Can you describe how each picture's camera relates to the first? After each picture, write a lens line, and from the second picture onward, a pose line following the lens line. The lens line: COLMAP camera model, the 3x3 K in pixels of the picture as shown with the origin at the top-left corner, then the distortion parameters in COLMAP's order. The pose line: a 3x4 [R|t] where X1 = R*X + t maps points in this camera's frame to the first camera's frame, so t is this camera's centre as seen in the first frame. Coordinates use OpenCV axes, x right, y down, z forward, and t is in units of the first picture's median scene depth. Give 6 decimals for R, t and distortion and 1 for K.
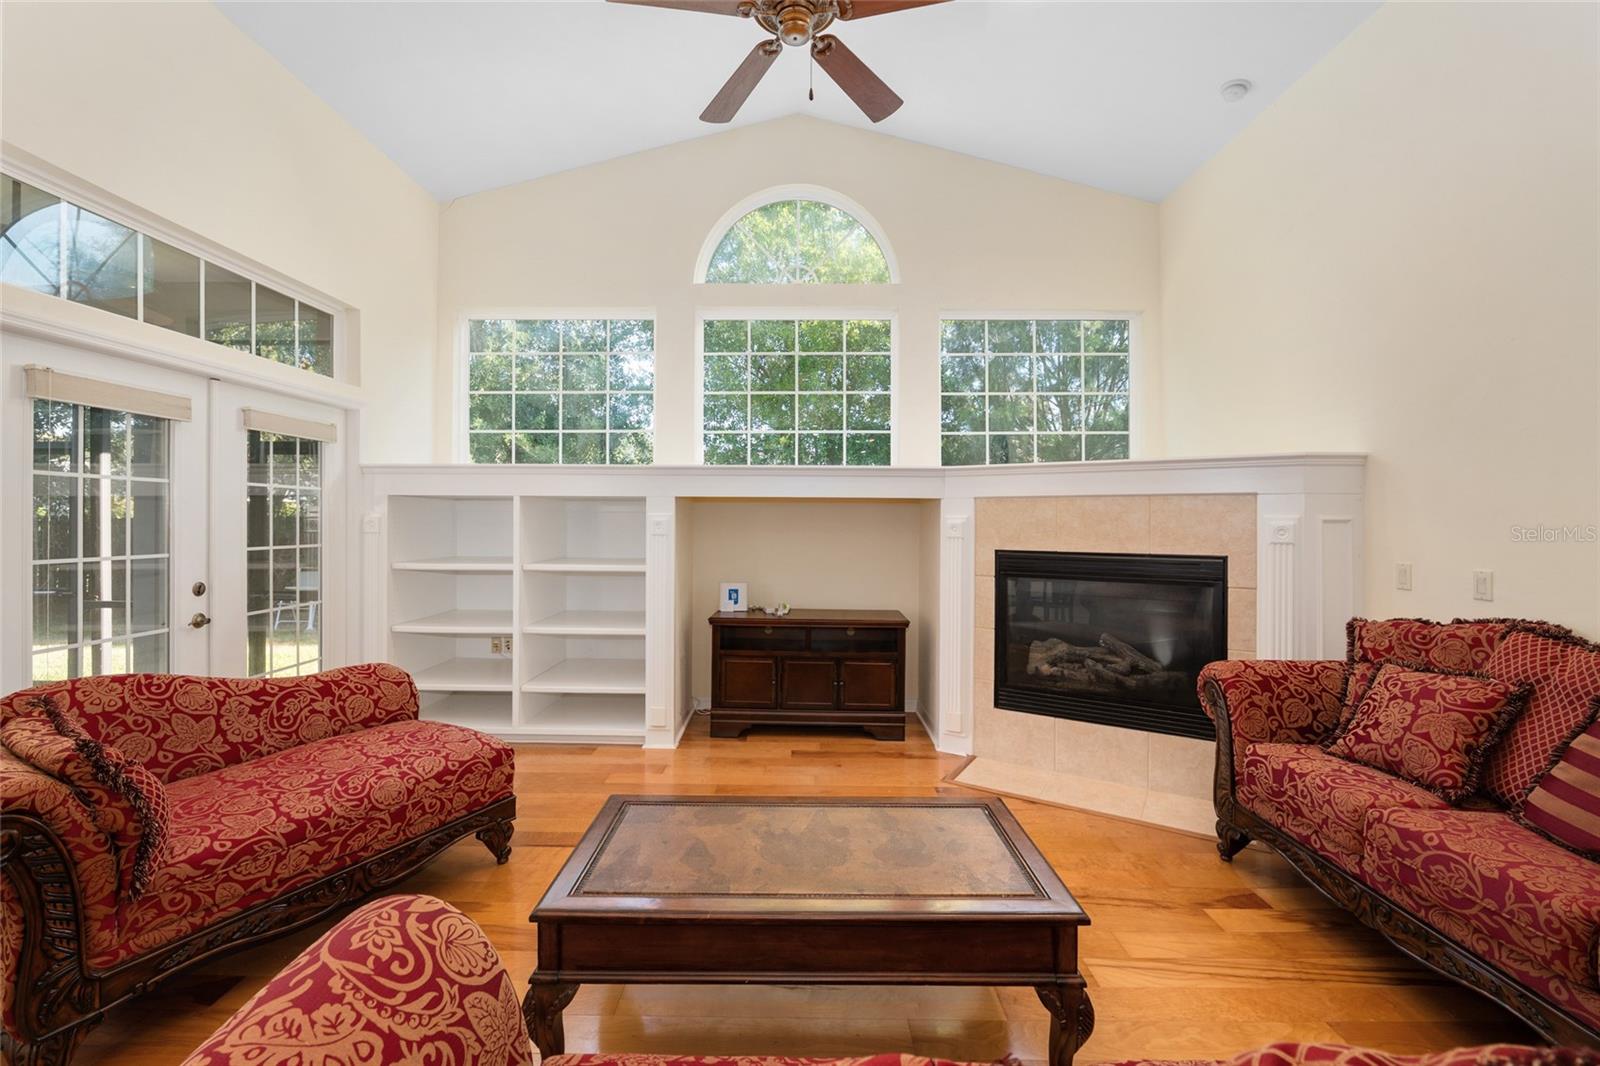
lens RADIAL K [[659.4, 0, 791.4], [0, 659.4, 517.5], [0, 0, 1]] dist [-0.010742, -0.000434]
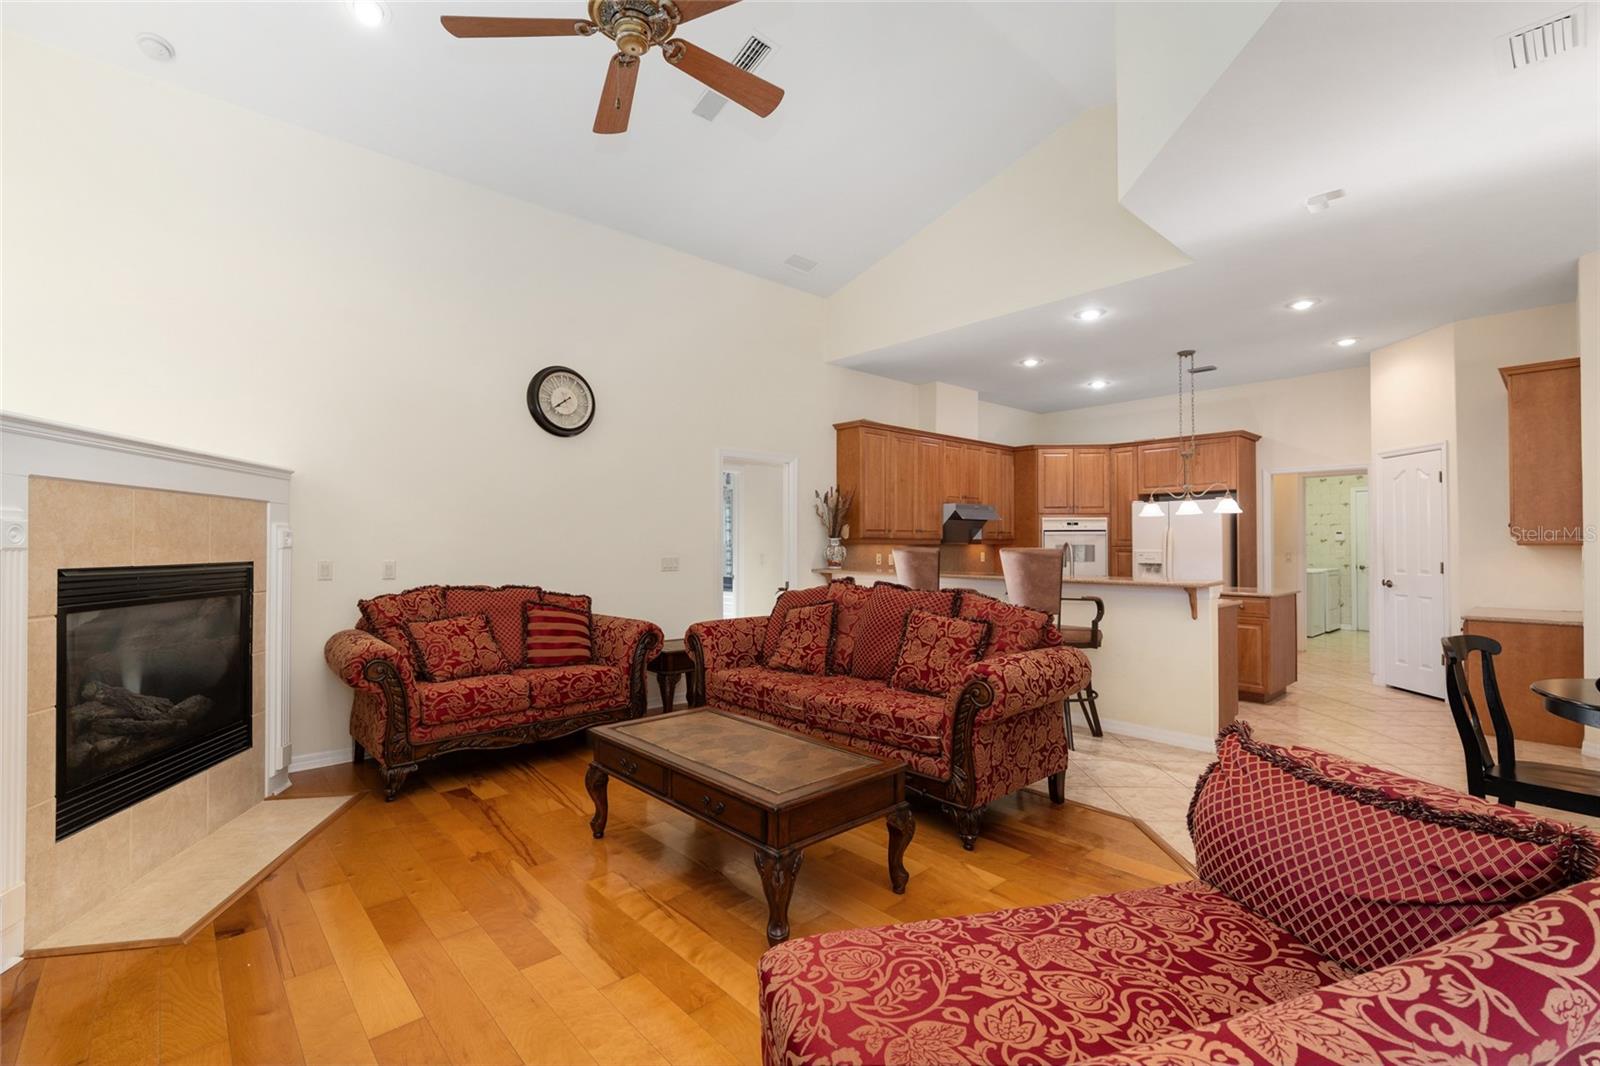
lens RADIAL K [[686.9, 0, 805.3], [0, 686.9, 537.3], [0, 0, 1]] dist [-0.001260, -0.001679]
pose [[-0.682986, 0.003504, 0.730423, -0.626381], [-0.005130, 0.999941, -0.009594, 0.025516], [-0.730413, -0.010299, -0.682928, 1.007028]]
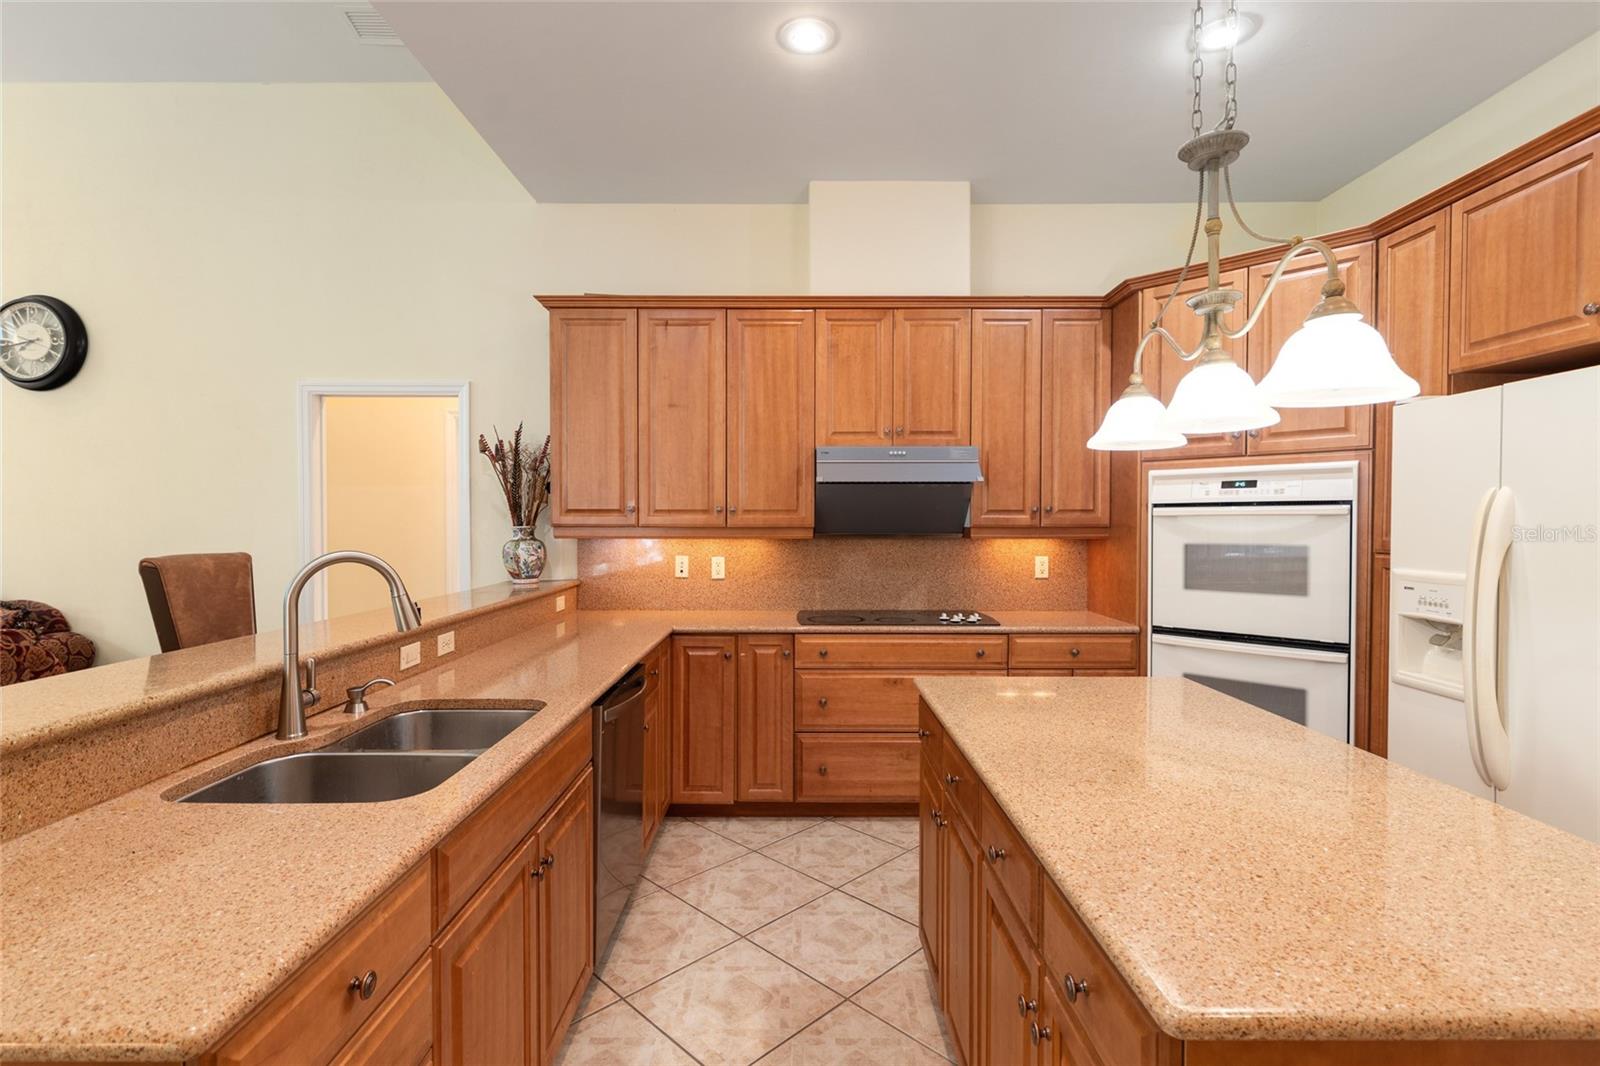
lens RADIAL K [[744.3, 0, 806.4], [0, 744.3, 535.9], [0, 0, 1]] dist [-0.002915, 0.000622]
pose [[-0.024794, -0.023739, 0.999411, -0.411260], [-0.005074, 0.999708, 0.023620, -0.004581], [-0.999680, -0.004486, -0.024907, -0.731956]]
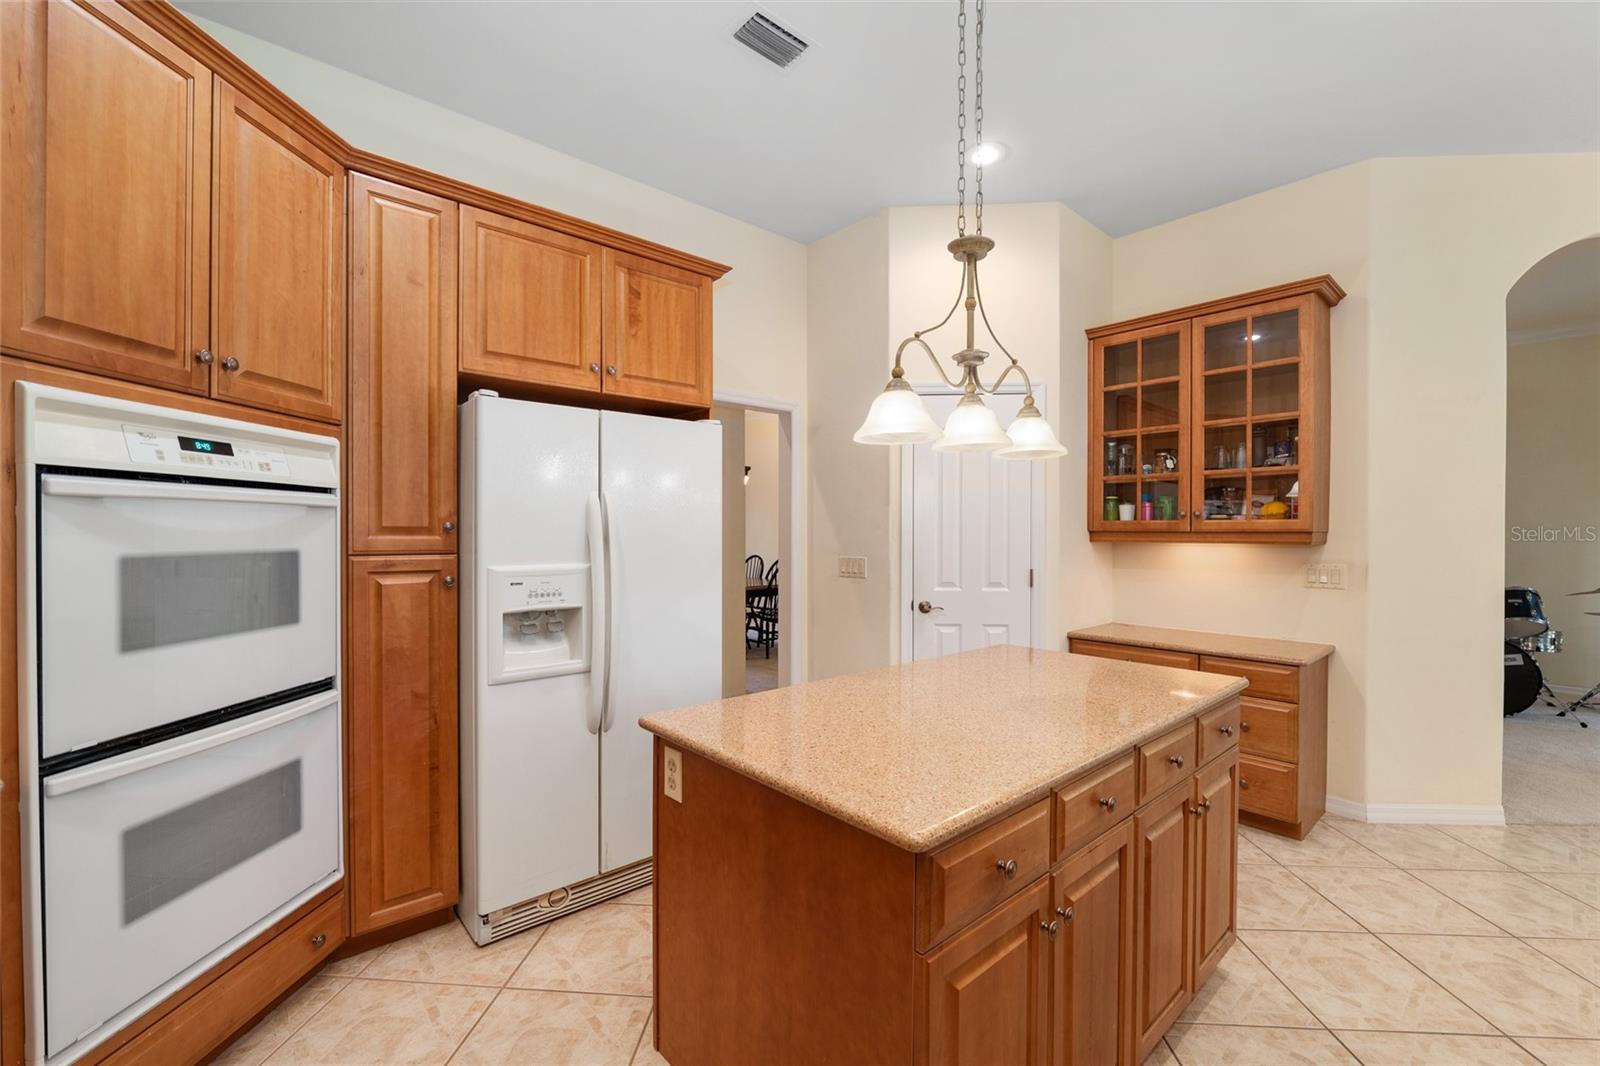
lens RADIAL K [[659.4, 0, 791.5], [0, 659.4, 536.2], [0, 0, 1]] dist [-0.010742, -0.000434]
pose [[-0.746547, -0.000391, -0.665332, 0.467654], [-0.002249, 0.999996, 0.001936, 0.010909], [0.665329, 0.002942, -0.746545, -0.680271]]
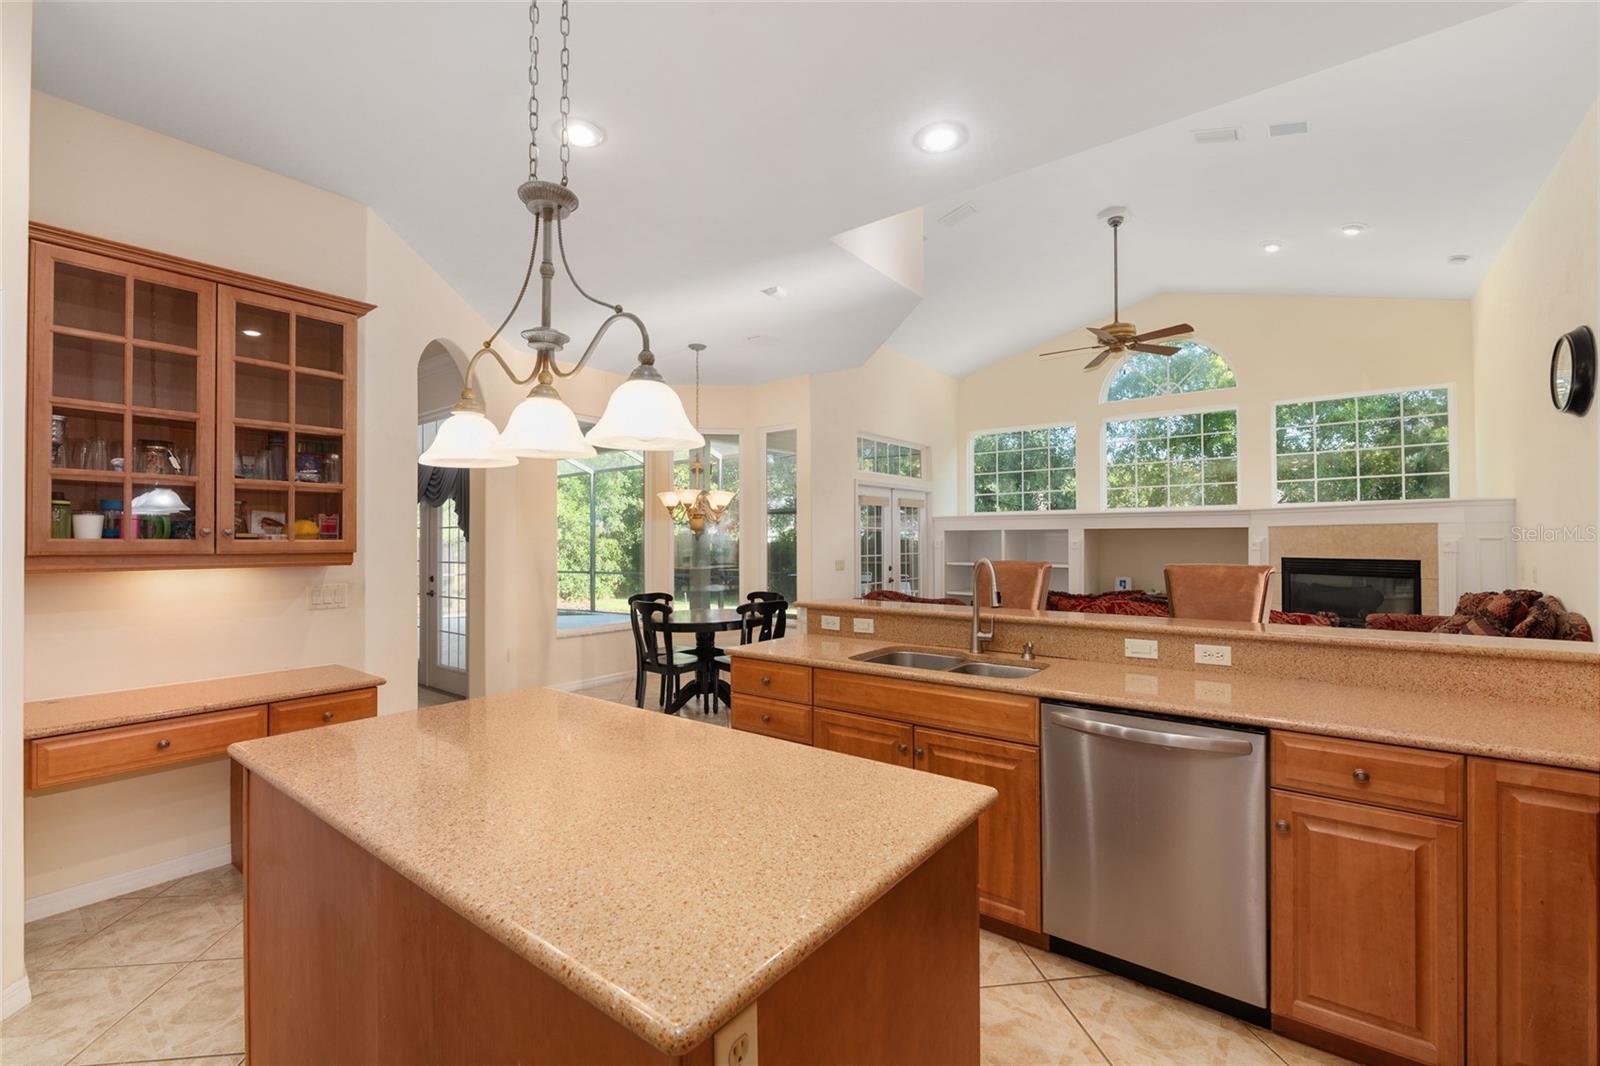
lens RADIAL K [[686.9, 0, 804.4], [0, 686.9, 523.9], [0, 0, 1]] dist [-0.001260, -0.001679]
pose [[0.804873, -0.022236, -0.593030, 0.399637], [0.009135, 0.999644, -0.025084, -0.003821], [0.593376, 0.014772, 0.804790, -1.235017]]
